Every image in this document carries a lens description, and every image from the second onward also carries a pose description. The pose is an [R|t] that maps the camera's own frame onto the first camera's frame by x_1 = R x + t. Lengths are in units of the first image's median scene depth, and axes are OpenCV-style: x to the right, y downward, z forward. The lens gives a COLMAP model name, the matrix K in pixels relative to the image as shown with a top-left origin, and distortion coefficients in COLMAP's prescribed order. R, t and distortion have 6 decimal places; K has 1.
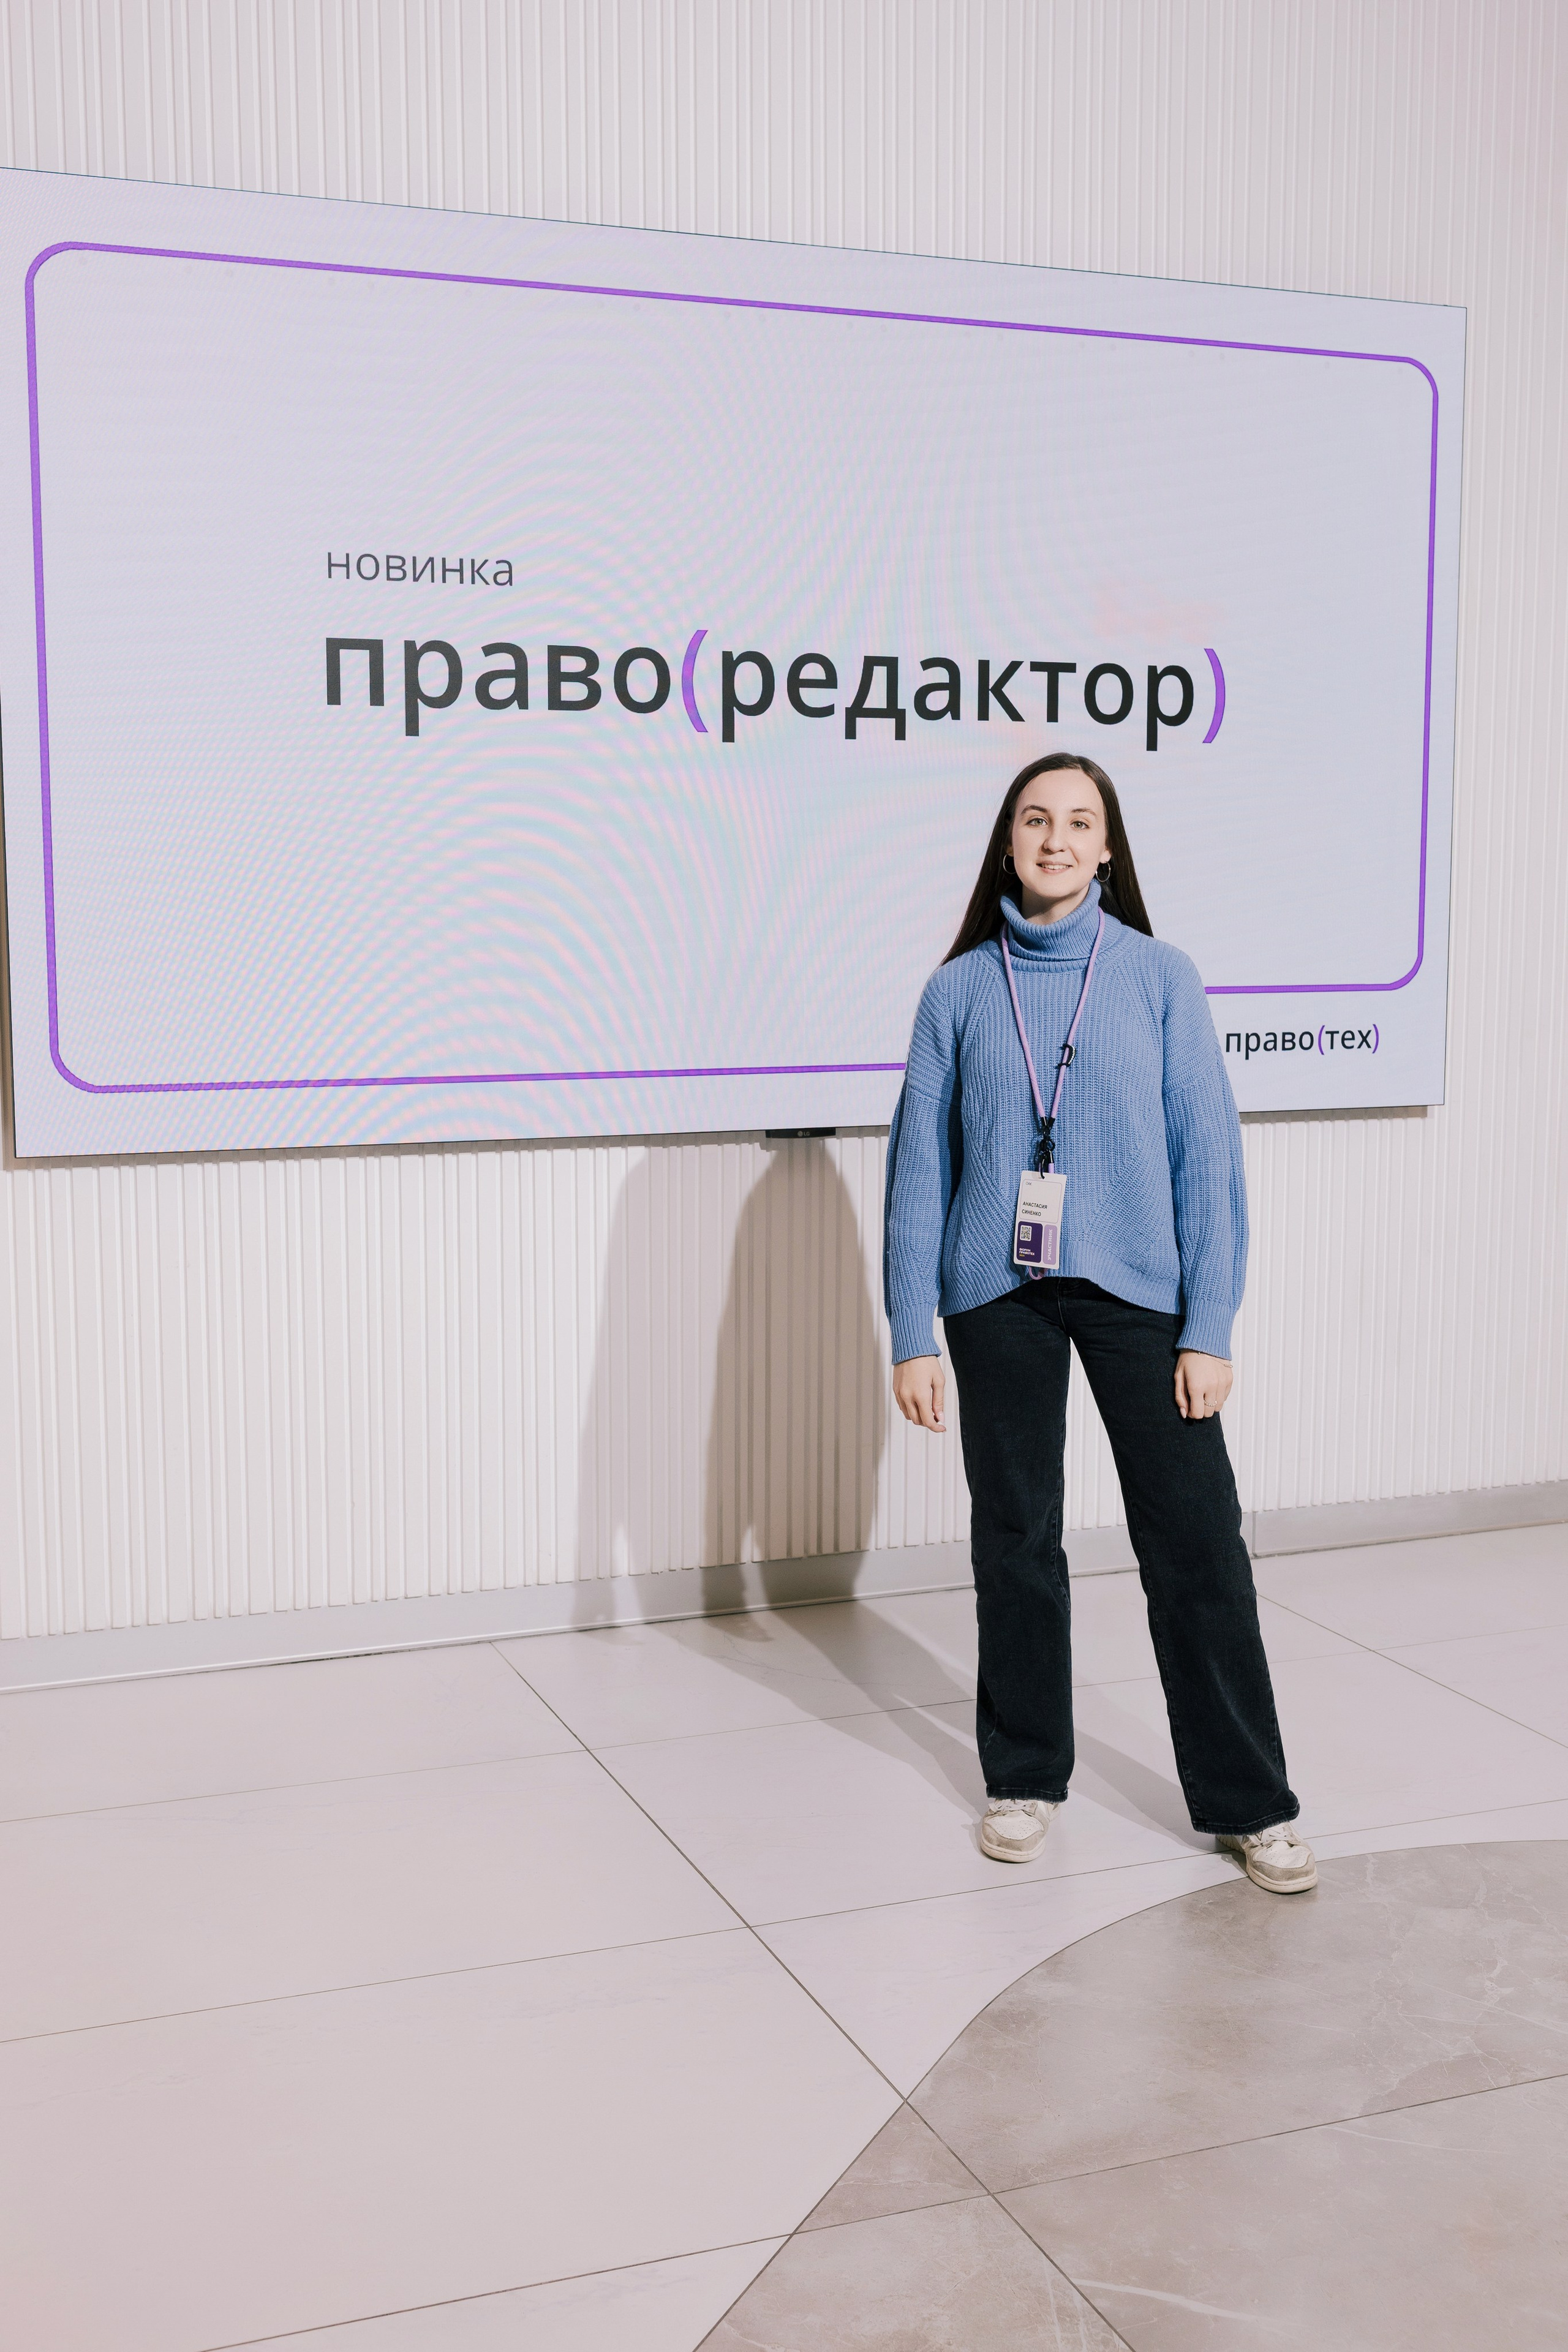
lens RADIAL K [[2530.9, 0, 784.0], [0, 2530.9, 1196.4], [0, 0, 1]] dist [-0.012143, 0.000000]
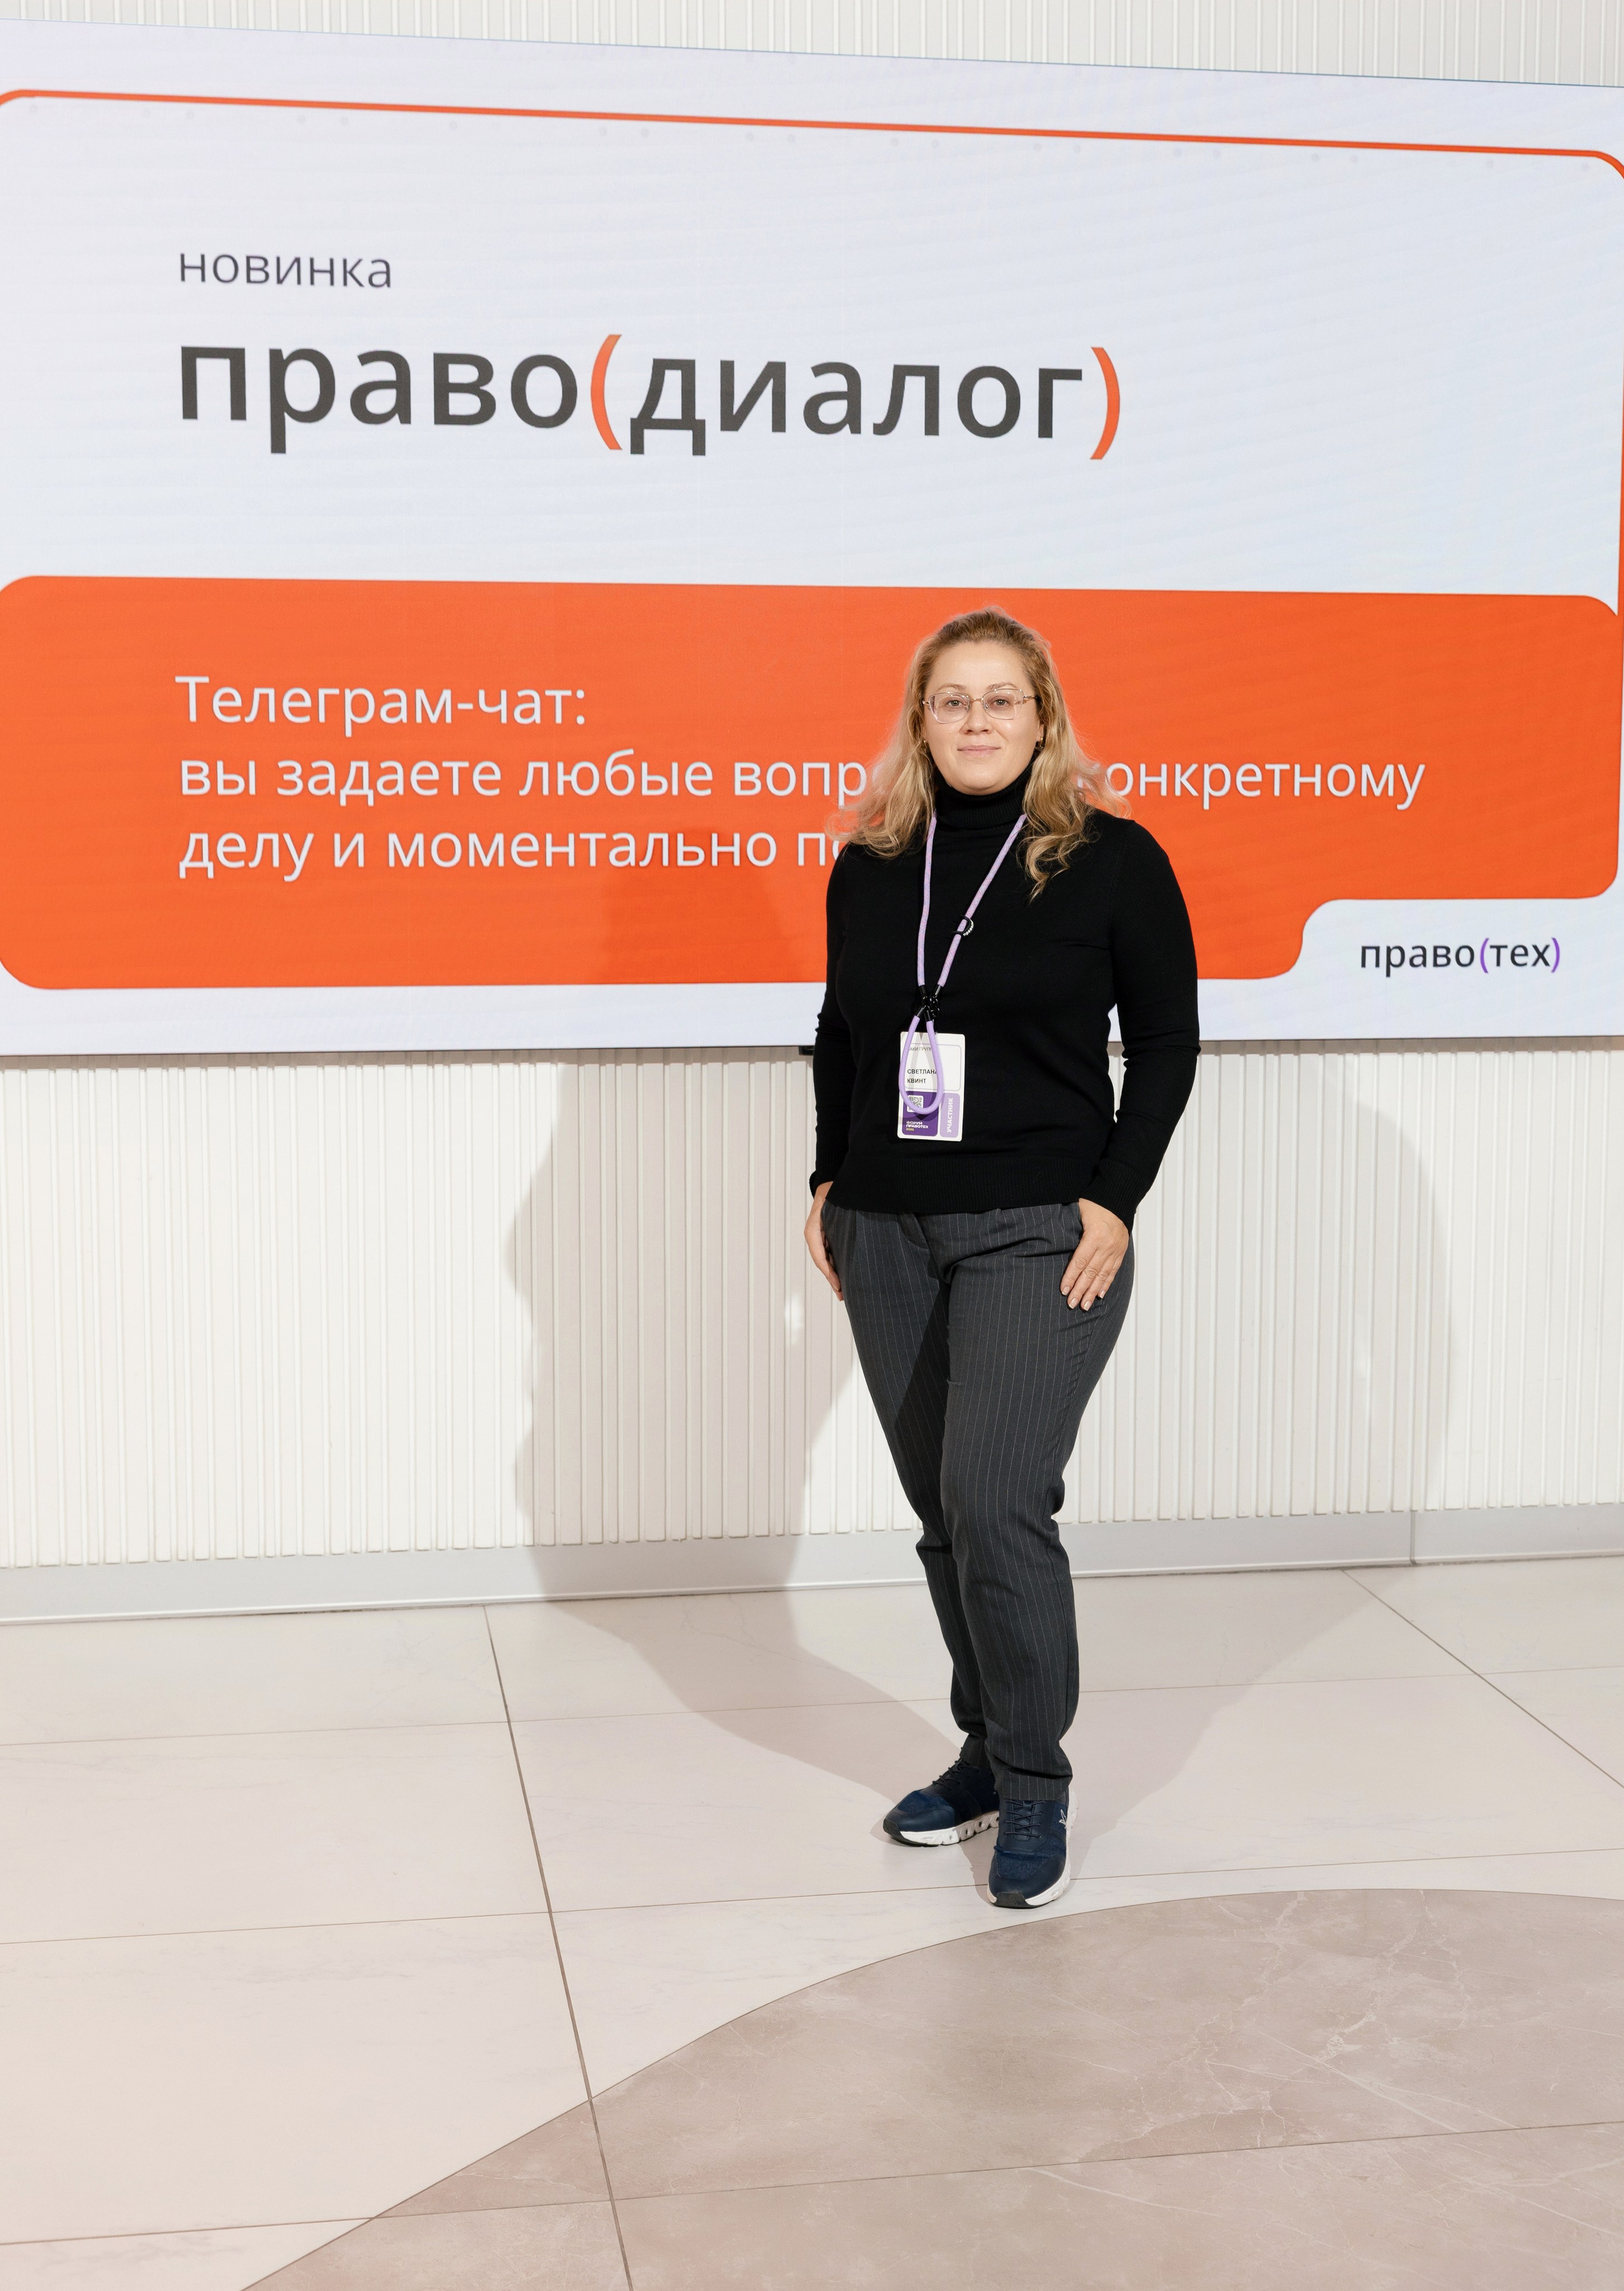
lens RADIAL K [[2956.1, 0, 824.5], [0, 2956.1, 1107.4], [0, 0, 1]] dist [-0.006002, 0.000000]
pose [[0.980319, 0.023176, -0.196053, 0.217622], [-0.026787, 0.999517, -0.015786, 0.012182], [0.195592, 0.020727, 0.980466, -0.016300]]
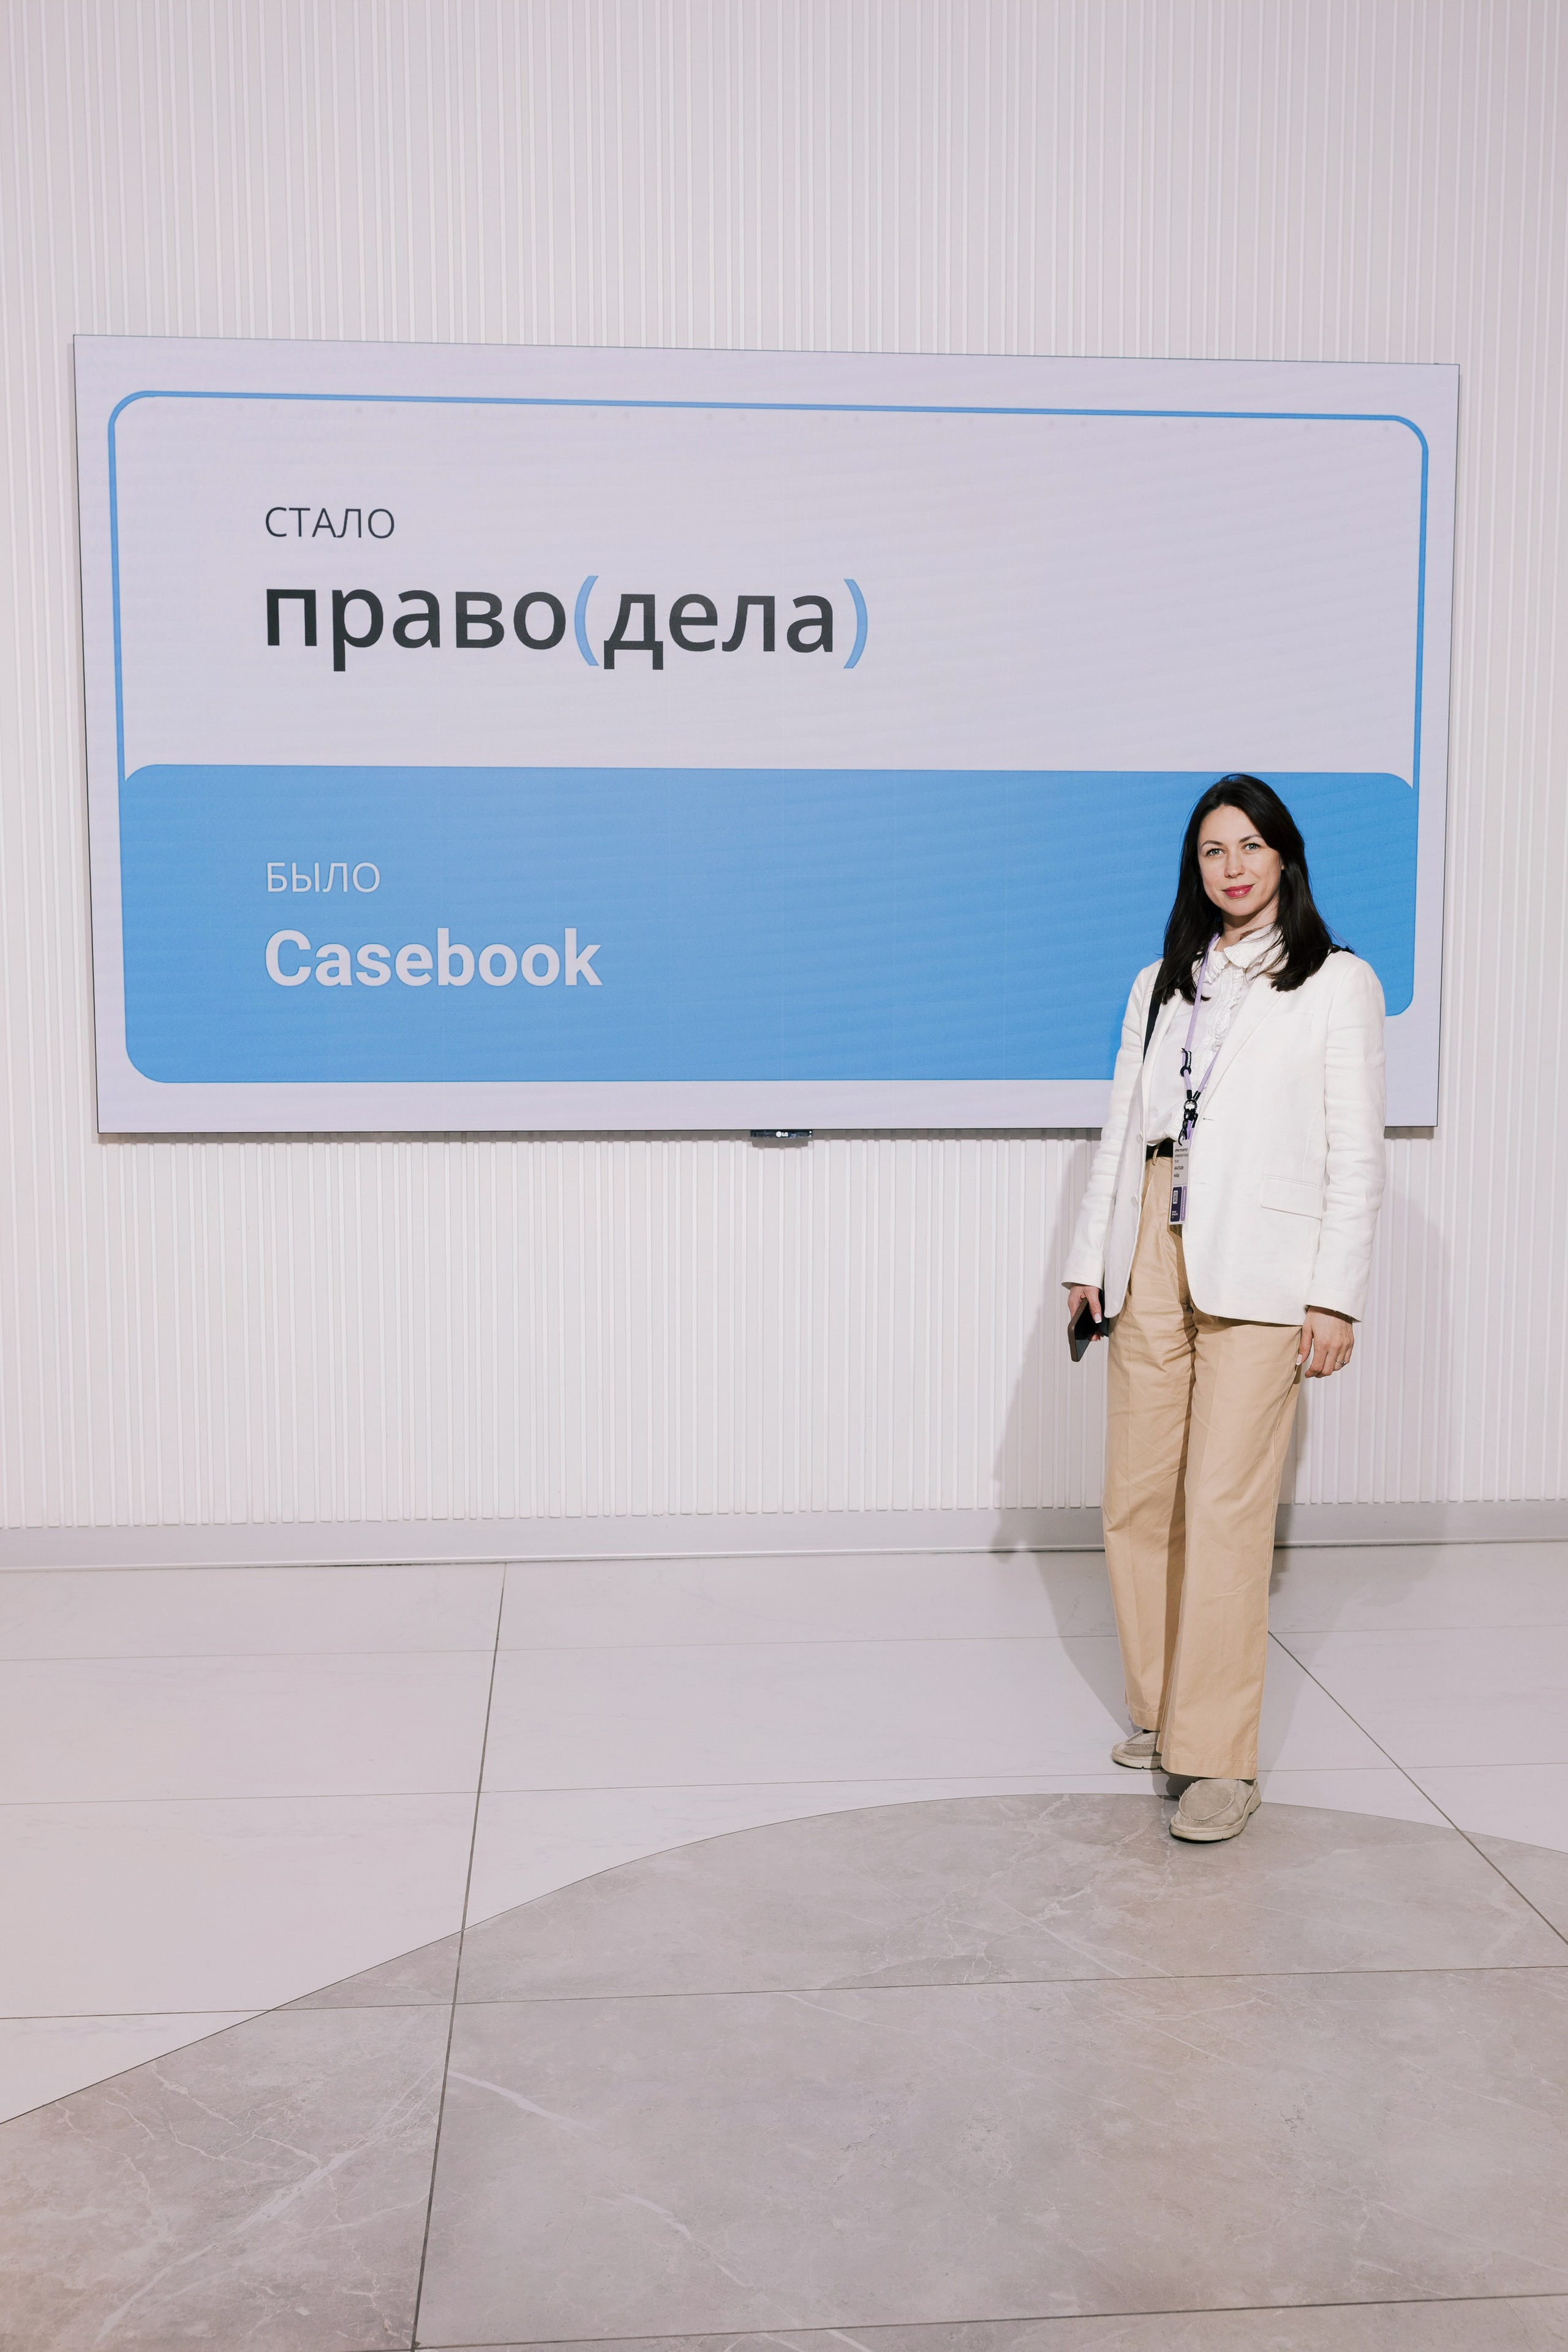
lens RADIAL K [[2381.0, 0, 793.8], [0, 2381.0, 1192.4], [0, 0, 1]] dist [-0.000932, 0.000000]
pose [[0.960026, 0.030815, -0.278210, 0.327166], [-0.035590, 0.999293, -0.012127, 0.014772], [0.277640, 0.021544, 0.960444, -0.019535]]
